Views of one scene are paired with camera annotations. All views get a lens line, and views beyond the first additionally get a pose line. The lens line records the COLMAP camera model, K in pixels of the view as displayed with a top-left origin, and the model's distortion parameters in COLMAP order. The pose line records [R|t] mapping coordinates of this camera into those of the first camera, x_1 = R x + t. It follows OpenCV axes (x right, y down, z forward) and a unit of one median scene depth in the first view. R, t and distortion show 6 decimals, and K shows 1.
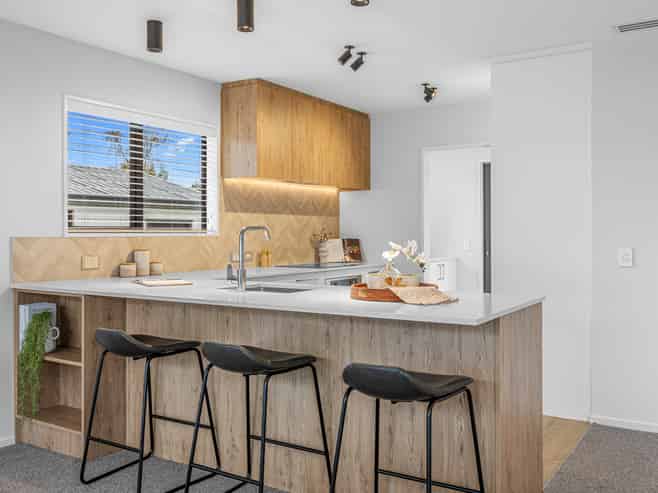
lens RADIAL K [[618.0, 0, 329.0], [0, 618.0, 246.5], [0, 0, 1]] dist [-0.000004, 0.000027]
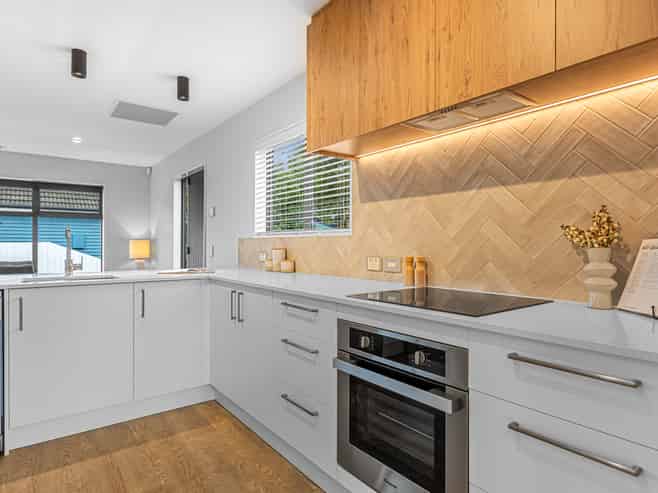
lens RADIAL K [[393.3, 0, 329.0], [0, 393.3, 246.5], [0, 0, 1]] dist [0.001444, 0.000518]
pose [[-0.342720, 0.012530, -0.939354, 0.285629], [-0.012986, 0.999752, 0.018074, -0.011368], [0.939348, 0.018392, -0.342472, 1.084044]]
